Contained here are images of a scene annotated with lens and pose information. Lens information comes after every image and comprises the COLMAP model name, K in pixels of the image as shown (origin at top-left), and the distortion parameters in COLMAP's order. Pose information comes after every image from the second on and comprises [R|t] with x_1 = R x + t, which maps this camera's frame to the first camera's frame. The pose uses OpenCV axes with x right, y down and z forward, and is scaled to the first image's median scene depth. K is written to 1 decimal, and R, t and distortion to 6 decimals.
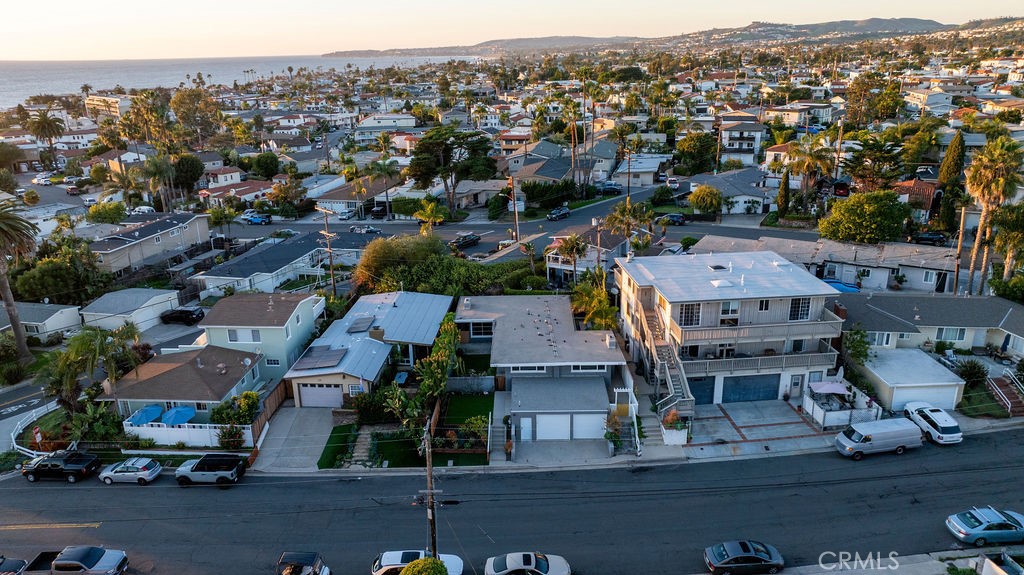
lens RADIAL K [[720.4, 0, 512.0], [0, 720.4, 287.5], [0, 0, 1]] dist [-0.022132, 0.008751]
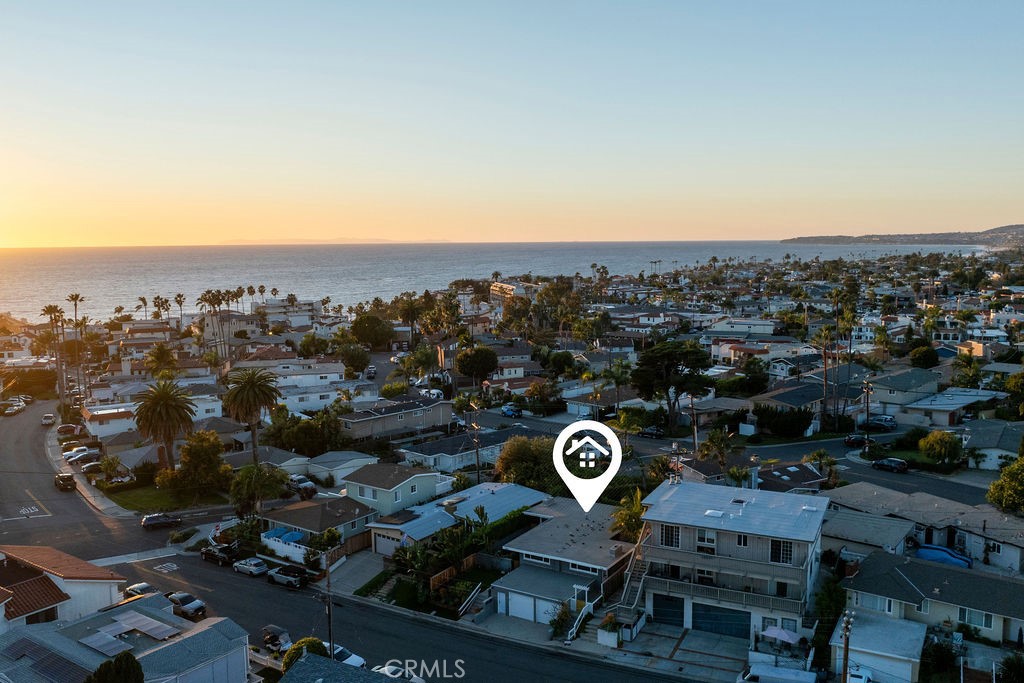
lens RADIAL K [[869.2, 0, 512.0], [0, 869.2, 341.5], [0, 0, 1]] dist [-0.003612, -0.046174]
pose [[0.852967, 0.071241, -0.517081, 0.674073], [-0.170942, 0.974137, -0.147770, -0.012440], [0.493180, 0.214434, 0.843084, -0.261251]]
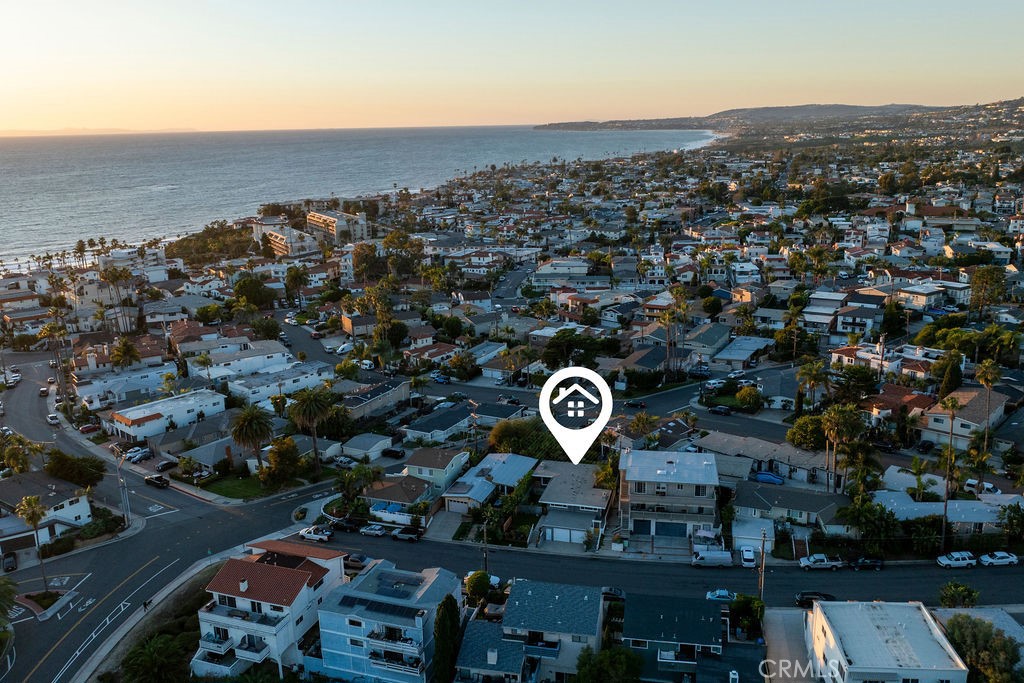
lens RADIAL K [[853.8, 0, 512.0], [0, 853.8, 341.5], [0, 0, 1]] dist [-0.003836, -0.040524]
pose [[0.963082, 0.067207, -0.260683, 0.474915], [-0.083588, 0.995129, -0.052259, -0.199878], [0.255901, 0.072119, 0.964009, -1.312828]]
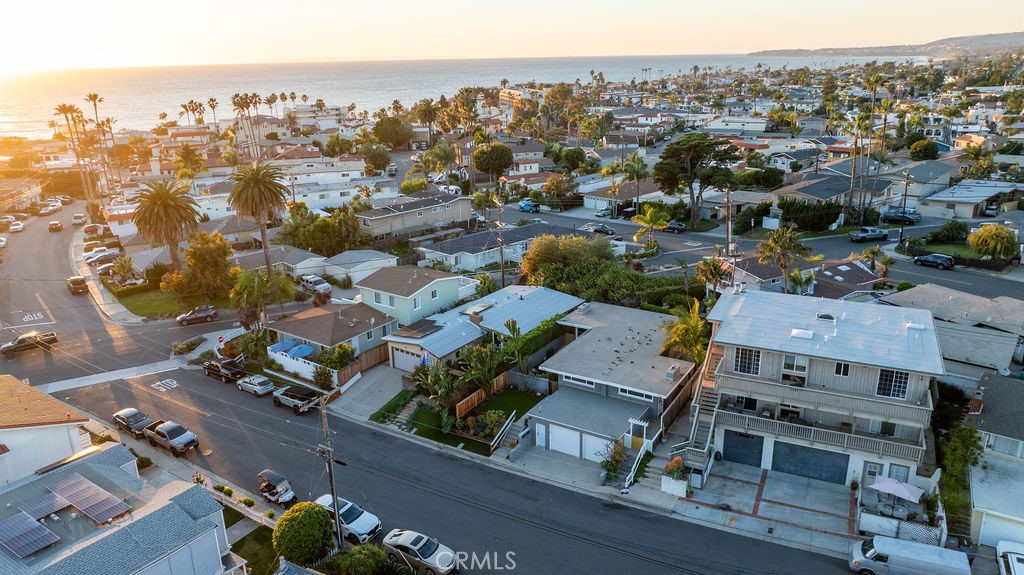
lens RADIAL K [[720.4, 0, 512.0], [0, 720.4, 287.5], [0, 0, 1]] dist [-0.022132, 0.008751]
pose [[0.851062, 0.163203, -0.499058, 0.413699], [-0.162393, 0.985681, 0.045404, -0.042525], [0.499322, 0.042402, 0.865379, 0.088923]]
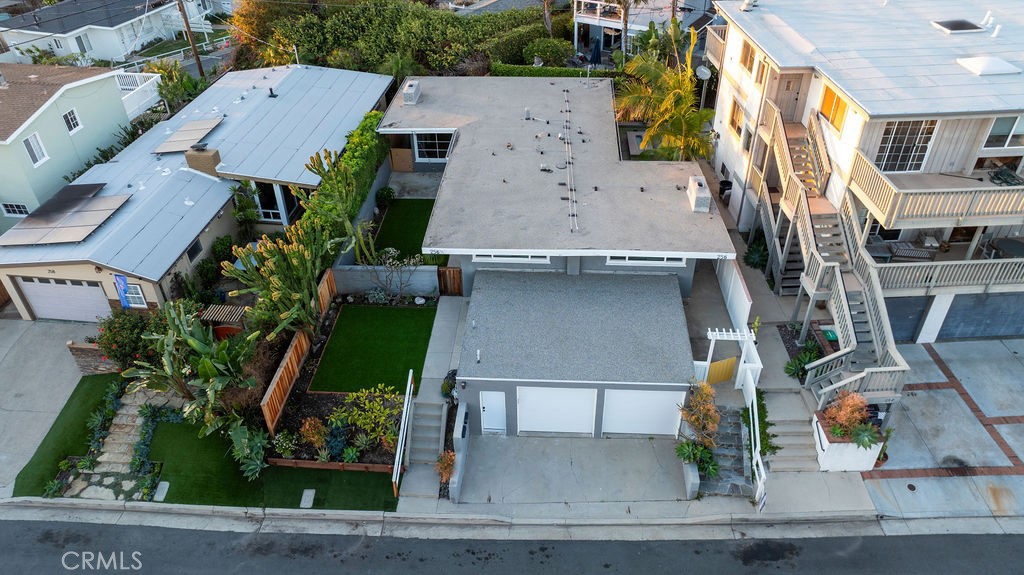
lens RADIAL K [[720.4, 0, 512.0], [0, 720.4, 287.5], [0, 0, 1]] dist [-0.022132, 0.008751]
pose [[0.998545, 0.032412, -0.043096, 0.042819], [-0.017397, 0.950100, 0.311459, -0.007749], [0.051040, -0.310256, 0.949282, 0.558880]]
